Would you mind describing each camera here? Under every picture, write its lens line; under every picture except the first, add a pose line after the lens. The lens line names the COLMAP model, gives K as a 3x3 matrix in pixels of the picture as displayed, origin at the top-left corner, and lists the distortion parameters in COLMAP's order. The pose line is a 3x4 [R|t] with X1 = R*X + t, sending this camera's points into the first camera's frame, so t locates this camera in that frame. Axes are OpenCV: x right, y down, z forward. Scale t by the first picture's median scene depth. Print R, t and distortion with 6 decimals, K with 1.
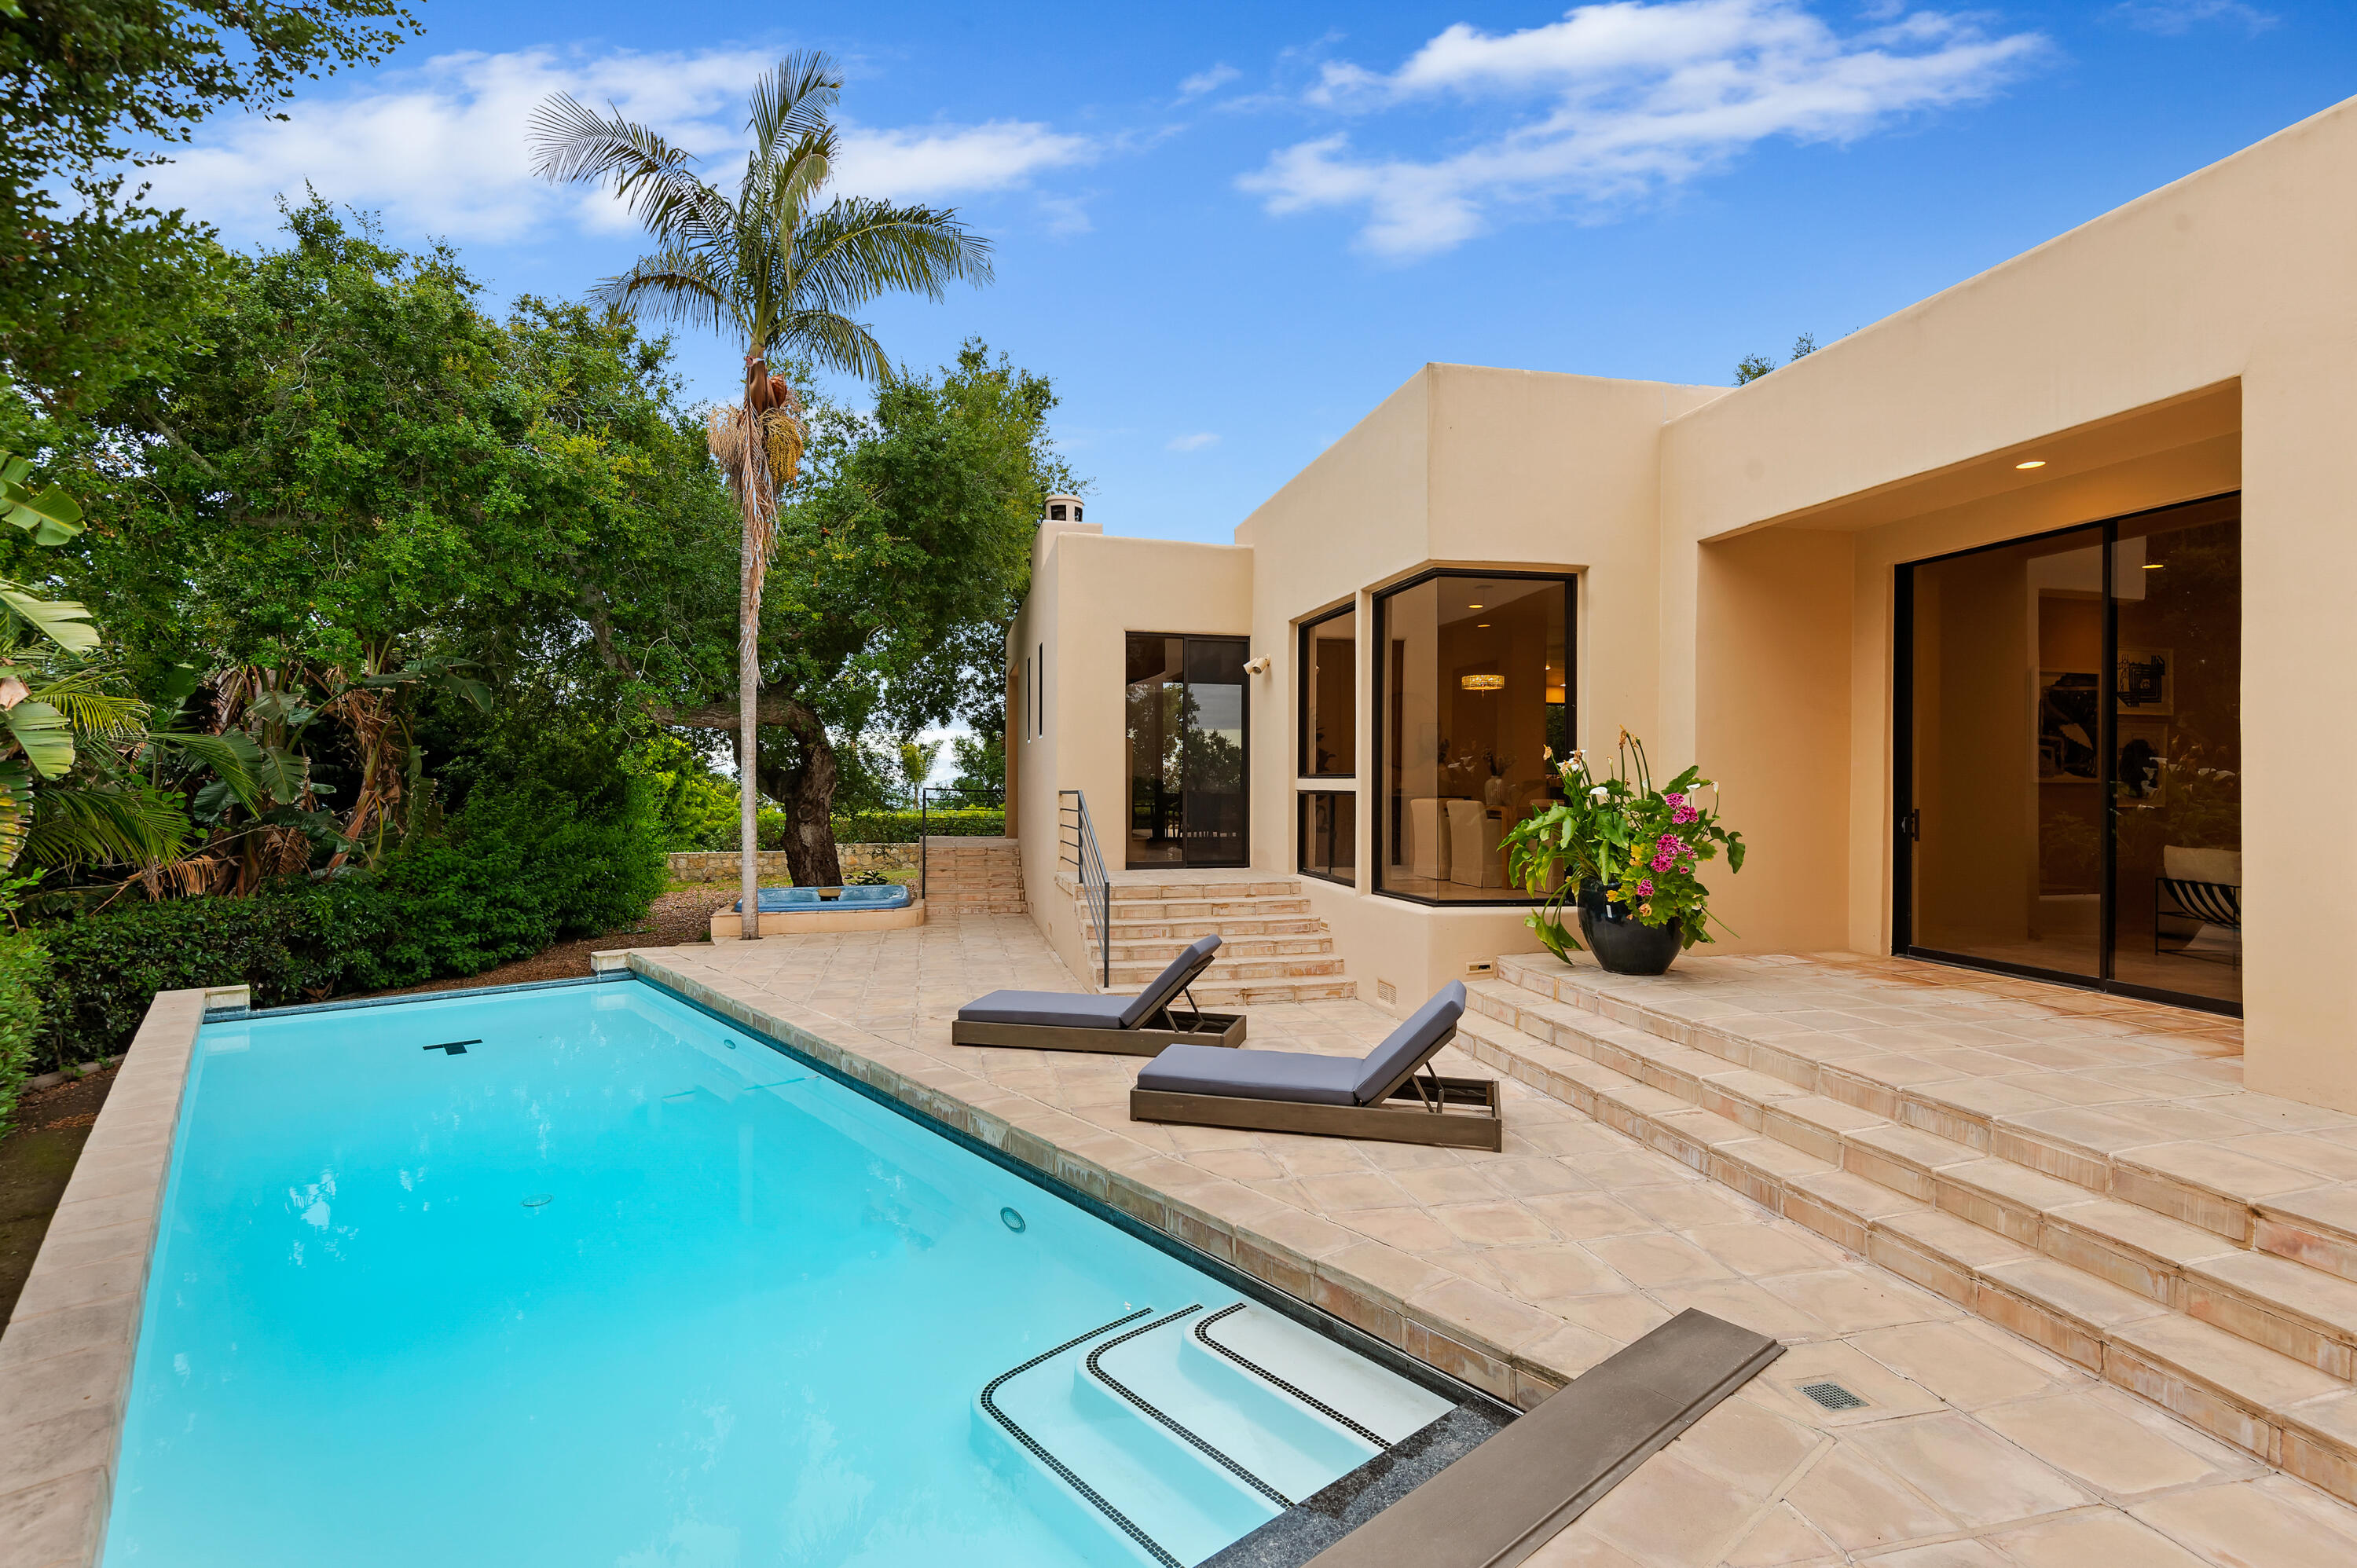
lens RADIAL K [[1088.1, 0, 1178.5], [0, 1088.1, 784.0], [0, 0, 1]] dist [0.022860, -0.021843]
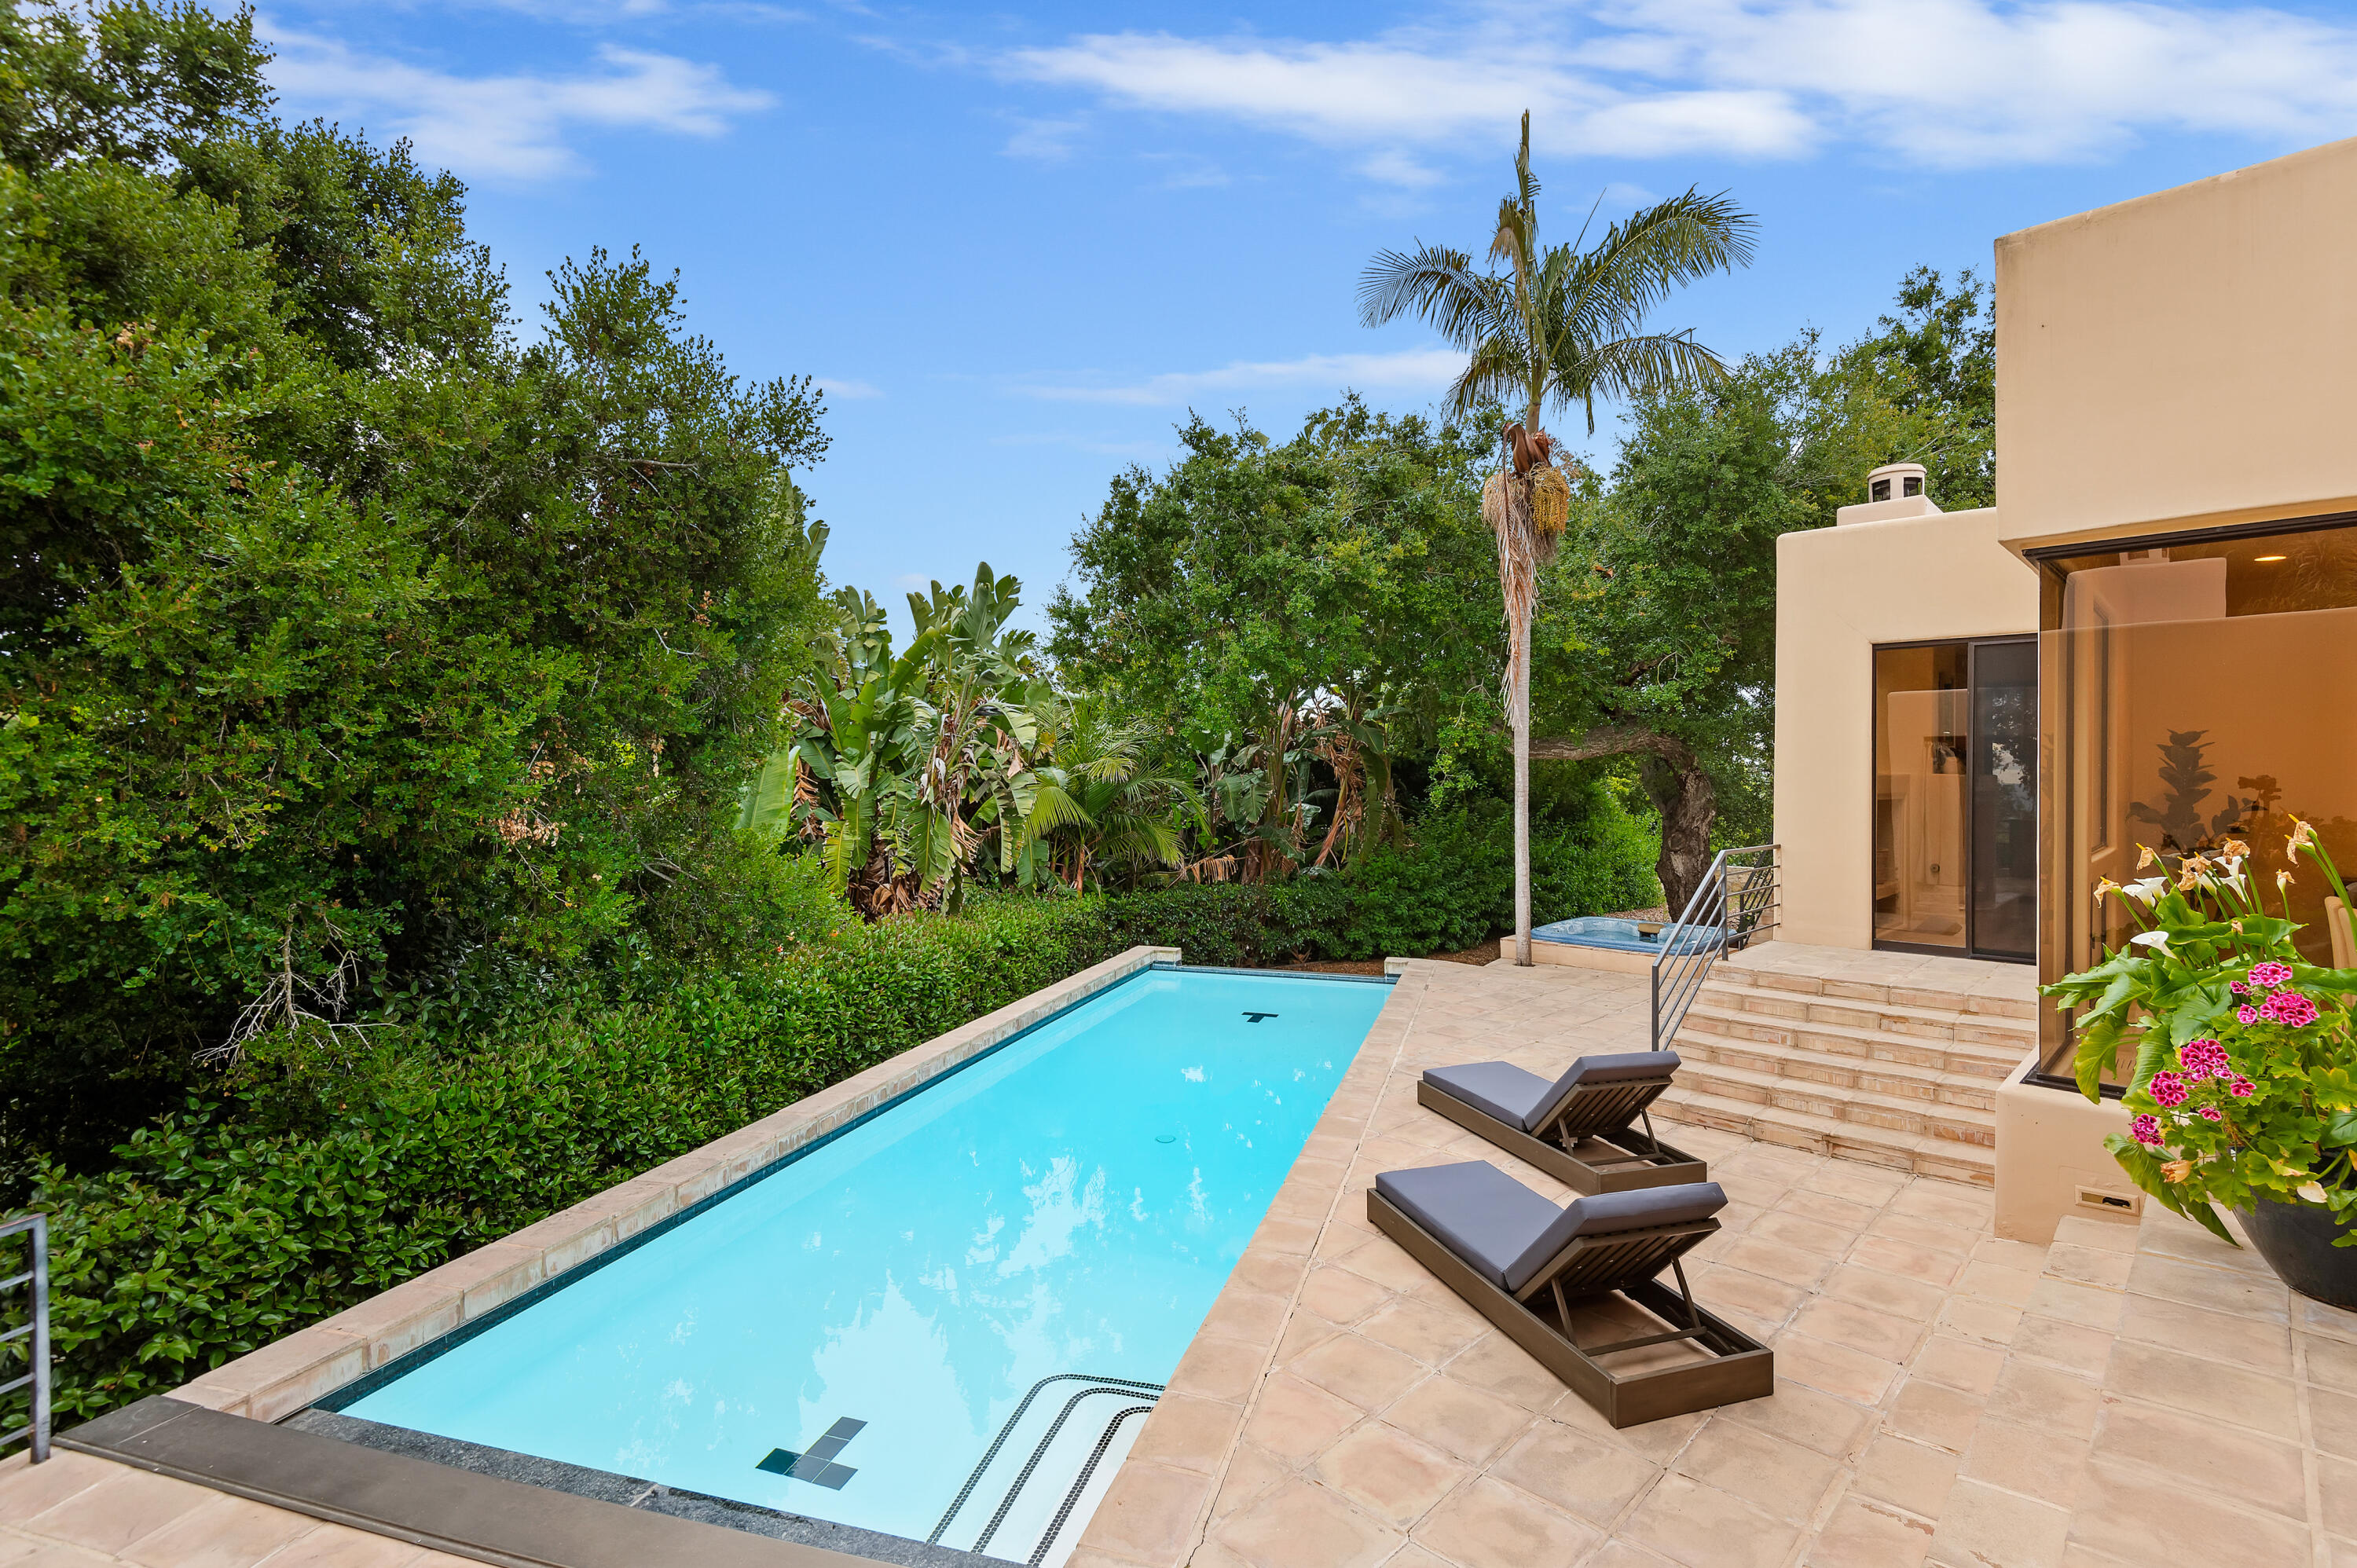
lens RADIAL K [[1071.4, 0, 1188.5], [0, 1071.4, 782.1], [0, 0, 1]] dist [0.026619, -0.019209]
pose [[0.548658, 0.004294, -0.836036, 0.303338], [-0.002705, 0.999991, 0.003361, -0.039228], [0.836043, 0.000418, 0.548664, 0.150520]]
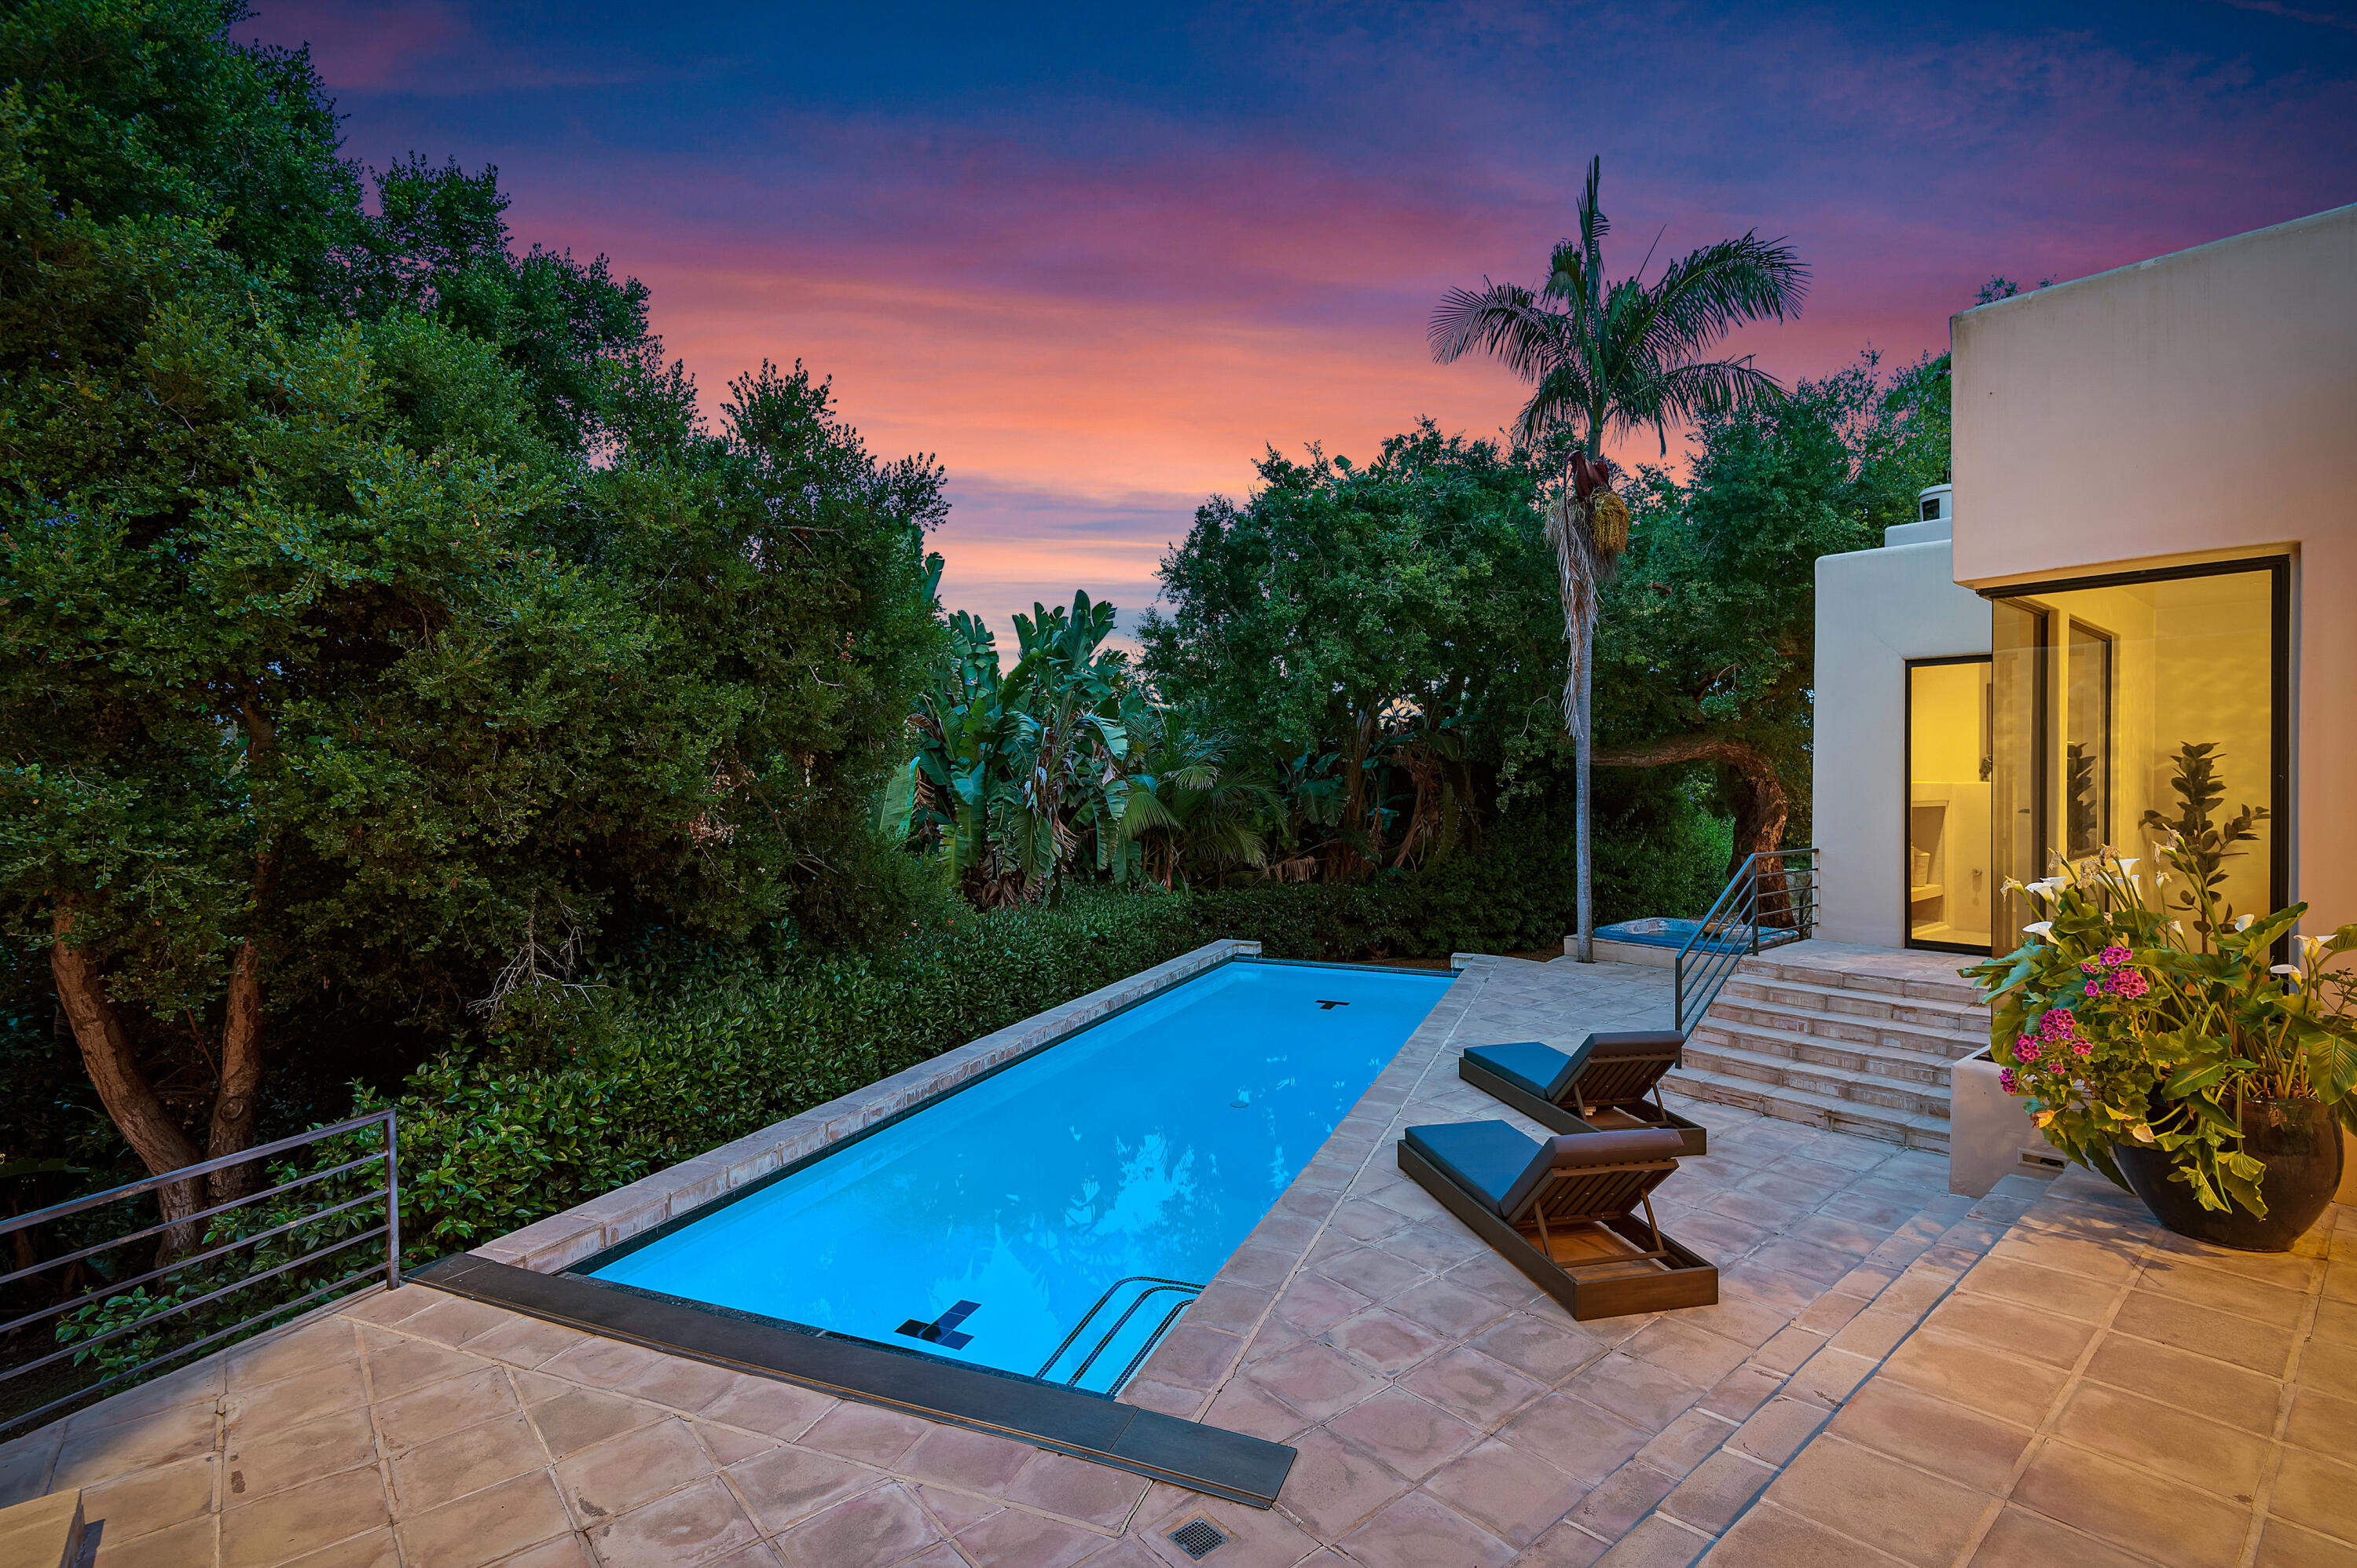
lens RADIAL K [[1051.7, 0, 1190.8], [0, 1051.7, 786.8], [0, 0, 1]] dist [0.024026, -0.018490]
pose [[0.471877, 0.005759, -0.881645, 0.373233], [-0.002624, 0.999983, 0.005127, -0.043005], [0.881660, -0.000106, 0.471885, 0.127592]]
